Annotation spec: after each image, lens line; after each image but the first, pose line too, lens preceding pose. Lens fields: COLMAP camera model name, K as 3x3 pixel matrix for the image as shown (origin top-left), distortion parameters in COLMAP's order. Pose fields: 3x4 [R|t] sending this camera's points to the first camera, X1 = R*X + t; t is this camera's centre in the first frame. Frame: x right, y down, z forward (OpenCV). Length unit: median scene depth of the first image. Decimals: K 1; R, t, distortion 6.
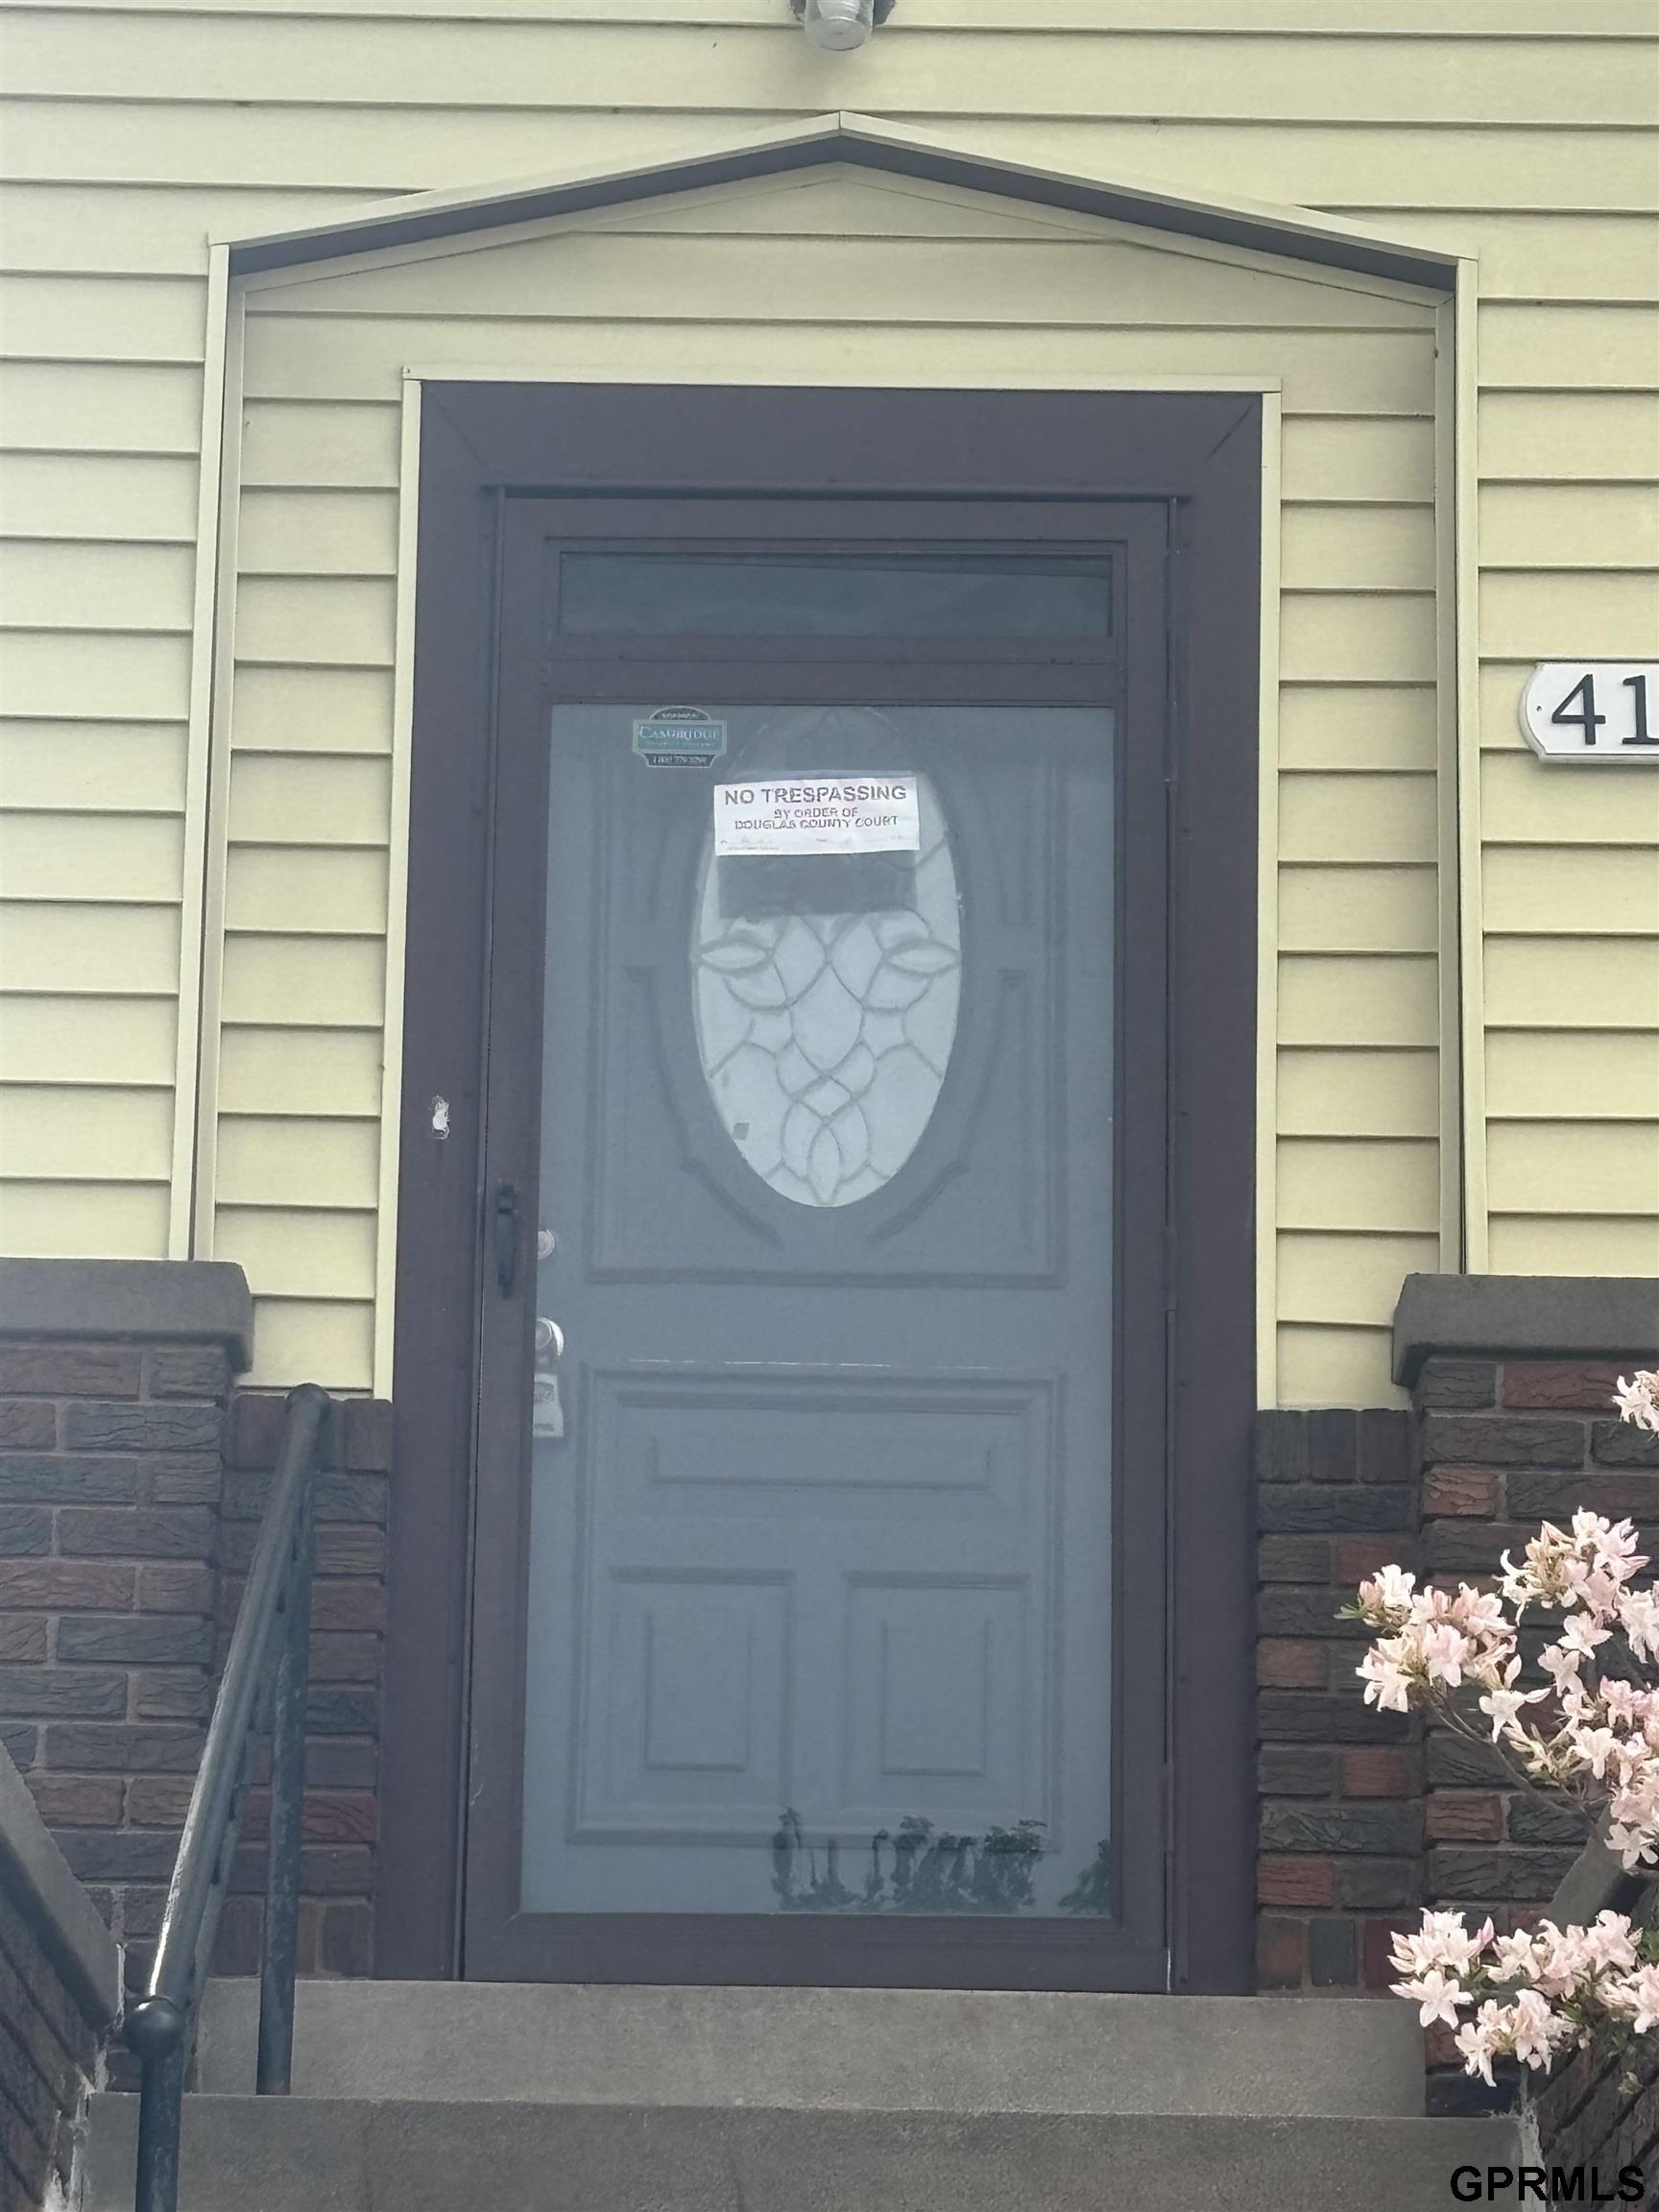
lens RADIAL K [[7608.8, 0, 829.5], [0, 7608.8, 1106.0], [0, 0, 1]] dist [0.042413, 0.440188]
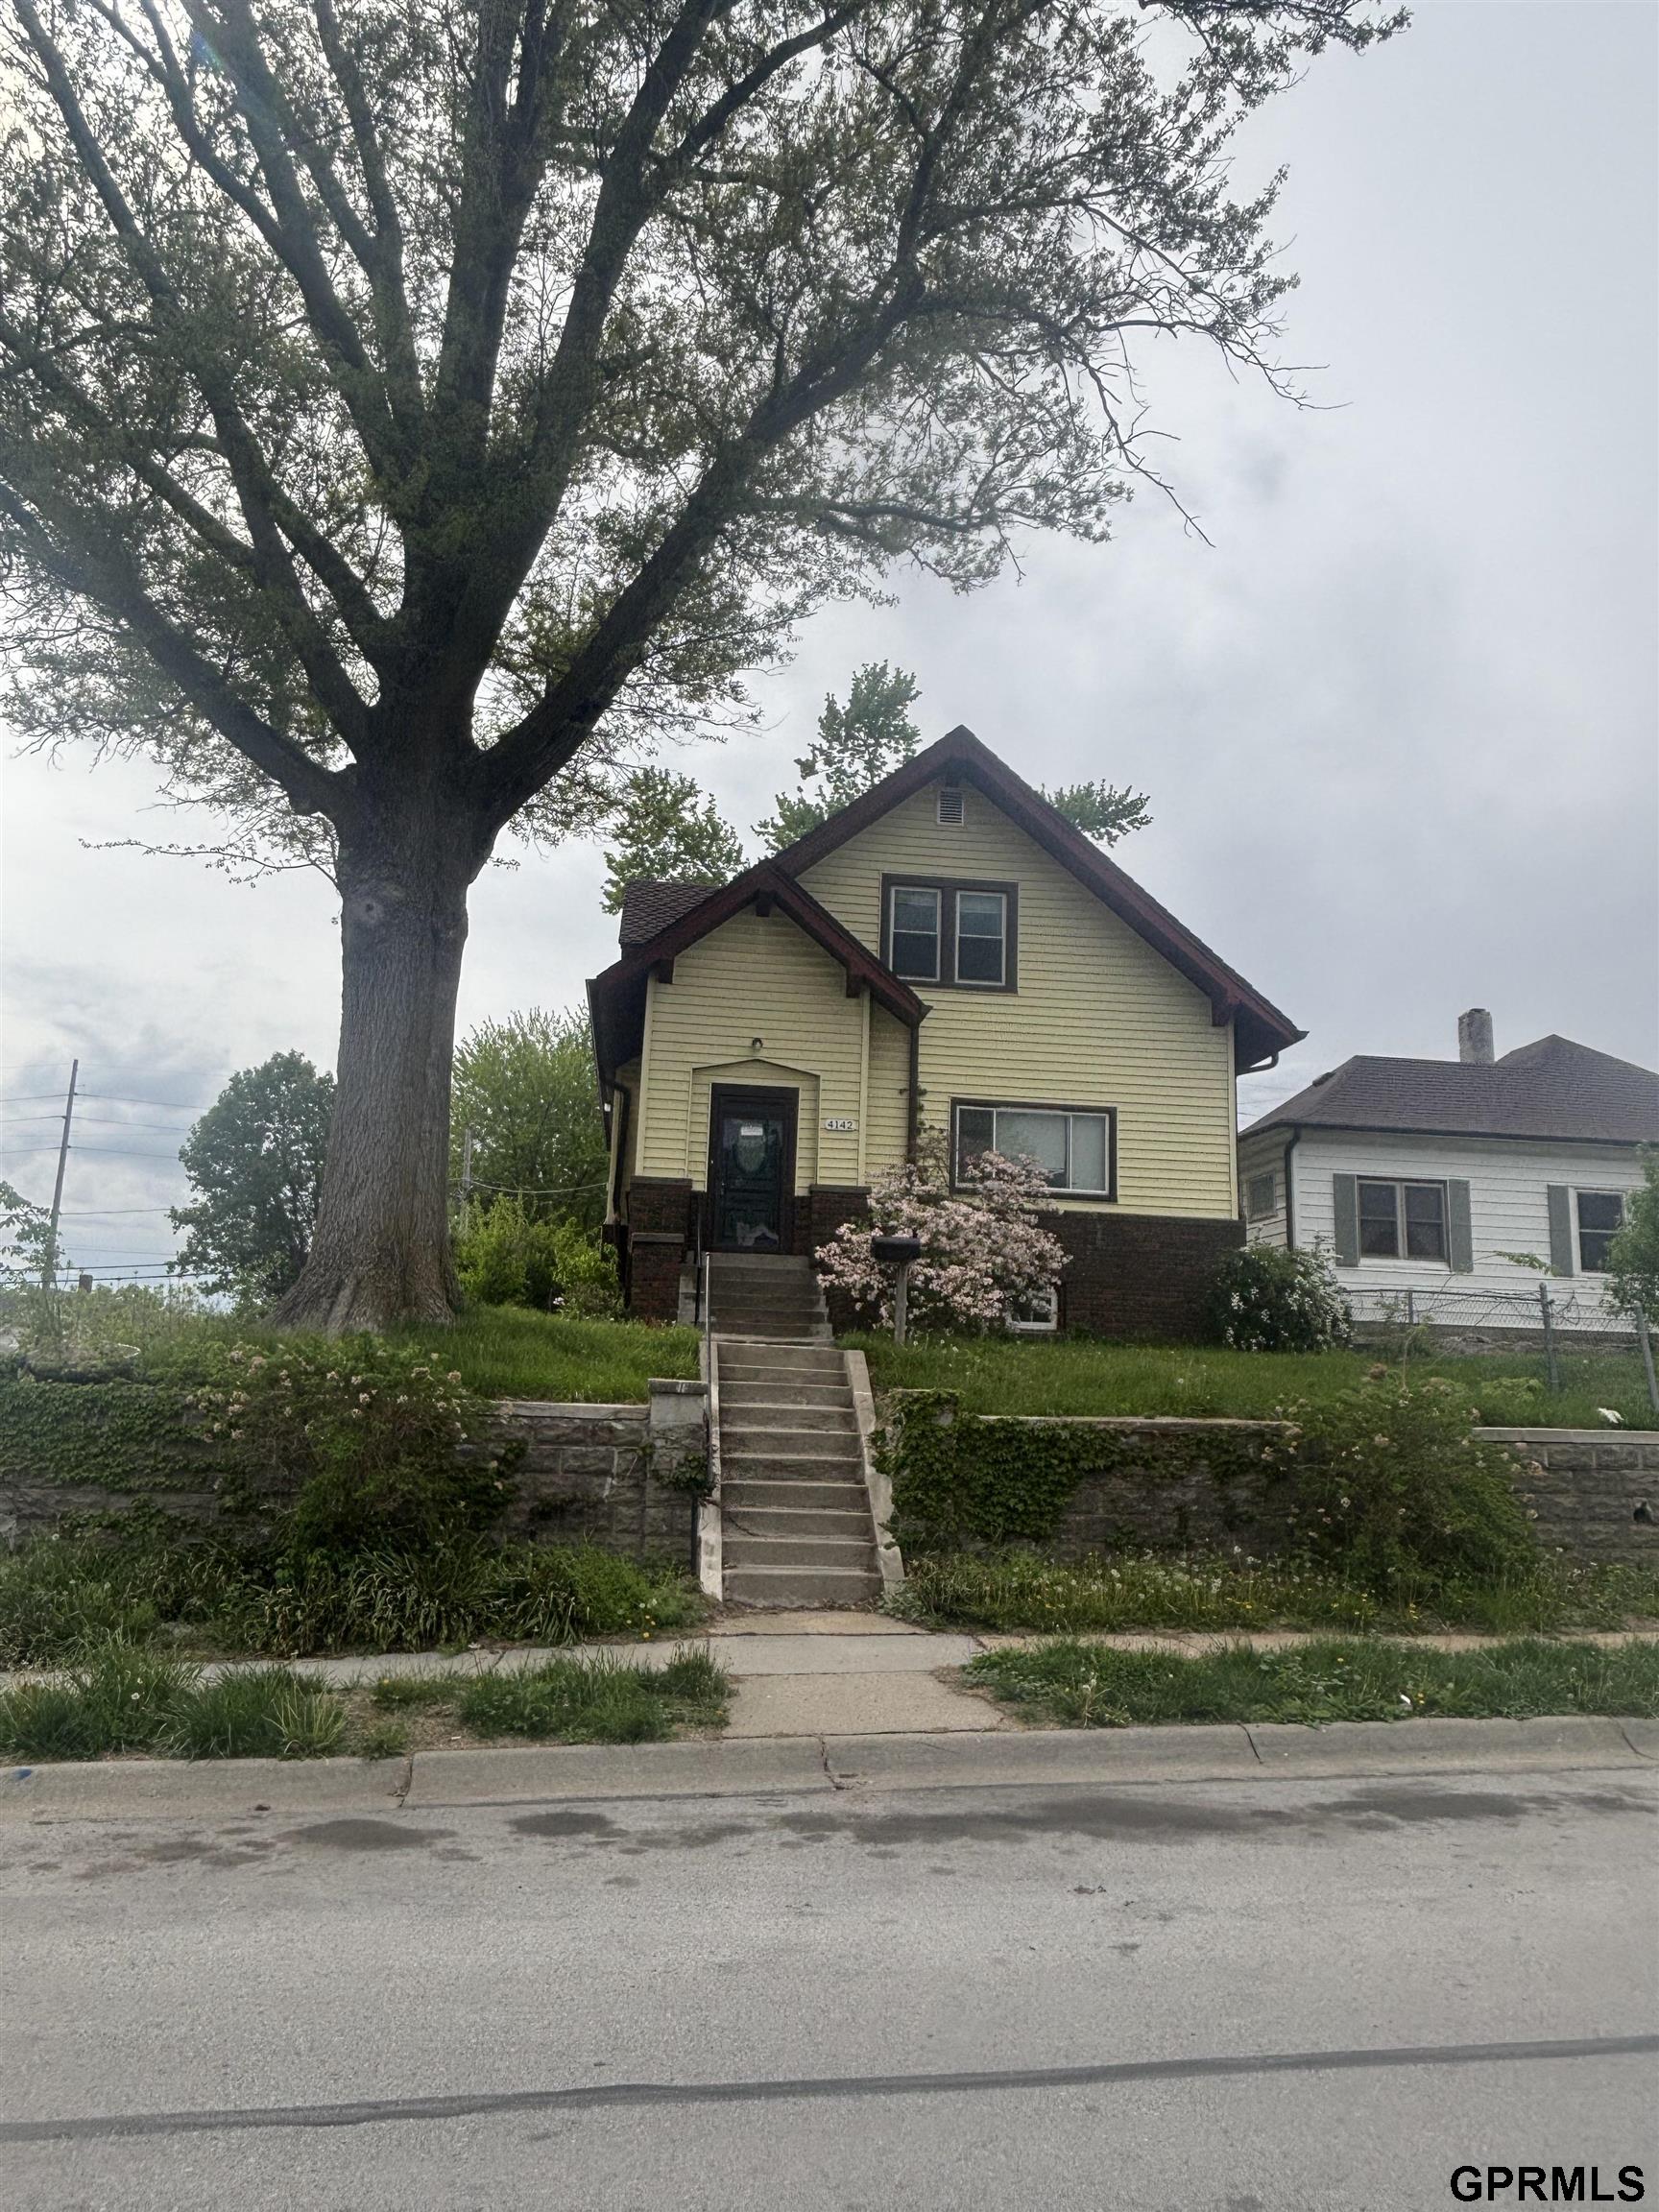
lens RADIAL K [[1486.7, 0, 828.9], [0, 1486.7, 1088.7], [0, 0, 1]] dist [0.000561, -0.000311]
pose [[0.992231, 0.041747, 0.117196, -0.128654], [-0.050499, 0.996073, 0.072725, -0.236222], [-0.113700, -0.078078, 0.990442, -0.879182]]
